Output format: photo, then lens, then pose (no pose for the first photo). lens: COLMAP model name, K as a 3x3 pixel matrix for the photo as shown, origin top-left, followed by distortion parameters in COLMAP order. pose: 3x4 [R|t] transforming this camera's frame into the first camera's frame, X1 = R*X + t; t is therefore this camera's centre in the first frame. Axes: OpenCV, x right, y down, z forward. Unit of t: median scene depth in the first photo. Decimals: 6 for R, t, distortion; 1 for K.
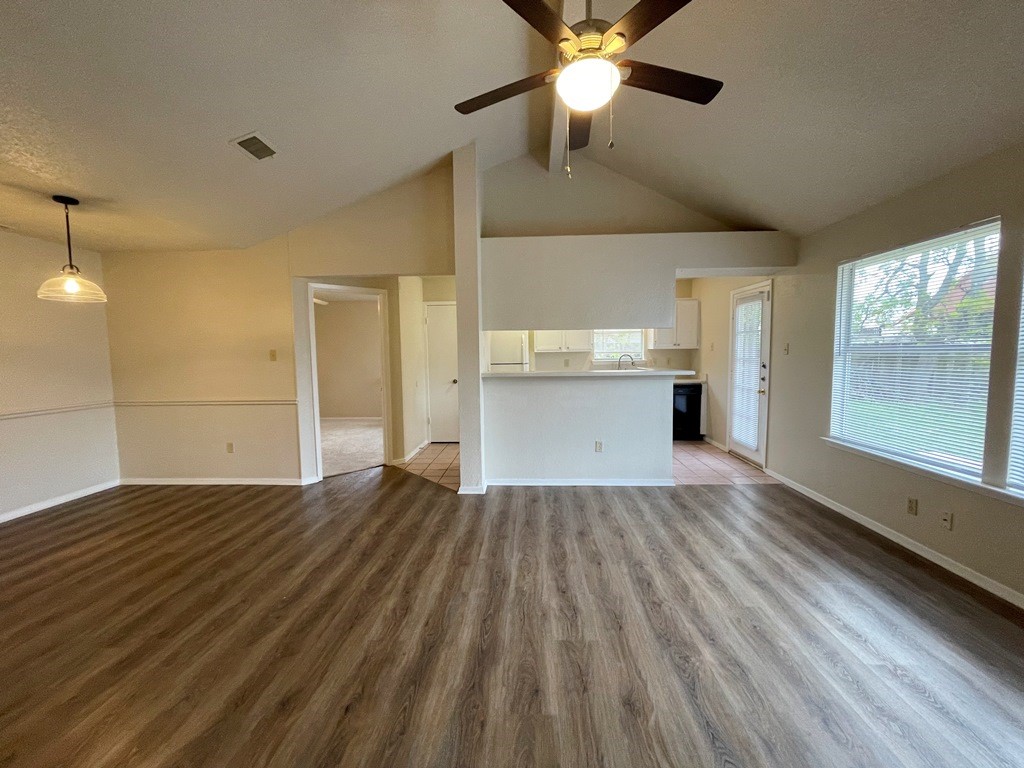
lens RADIAL K [[414.6, 0, 512.7], [0, 414.6, 380.5], [0, 0, 1]] dist [-0.004227, 0.001465]
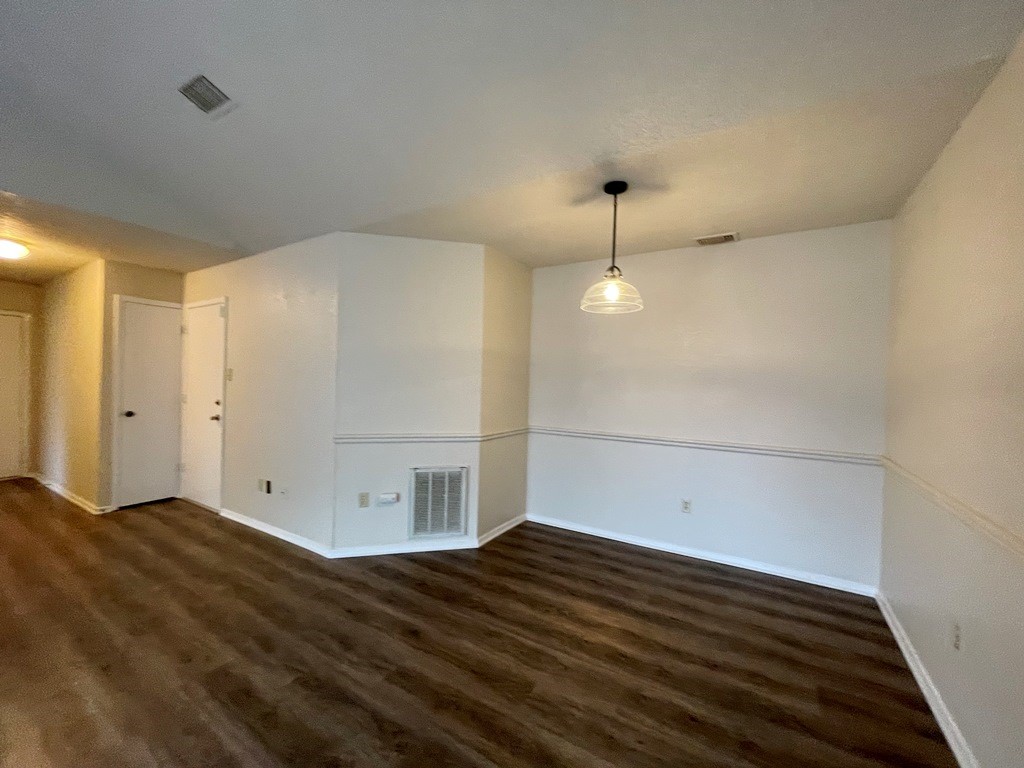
lens RADIAL K [[414.6, 0, 511.0], [0, 414.6, 382.1], [0, 0, 1]] dist [-0.004227, 0.001465]
pose [[-0.485315, 0.003638, -0.874332, -0.228564], [-0.073950, 0.996237, 0.045192, -0.066956], [0.871206, 0.086589, -0.483220, 1.081917]]
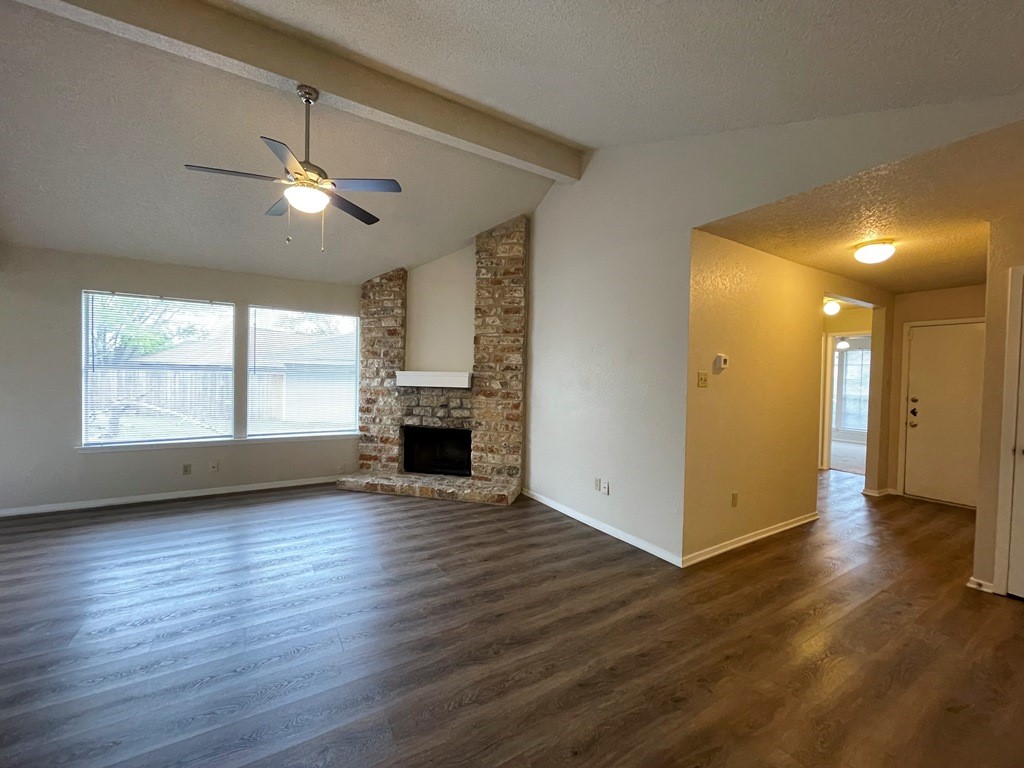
lens RADIAL K [[414.6, 0, 513.2], [0, 414.6, 384.2], [0, 0, 1]] dist [-0.004227, 0.001465]
pose [[-0.566301, -0.018303, 0.823995, -0.851442], [0.040153, 0.997954, 0.049763, -0.036611], [-0.823220, 0.061267, -0.564407, 0.714456]]
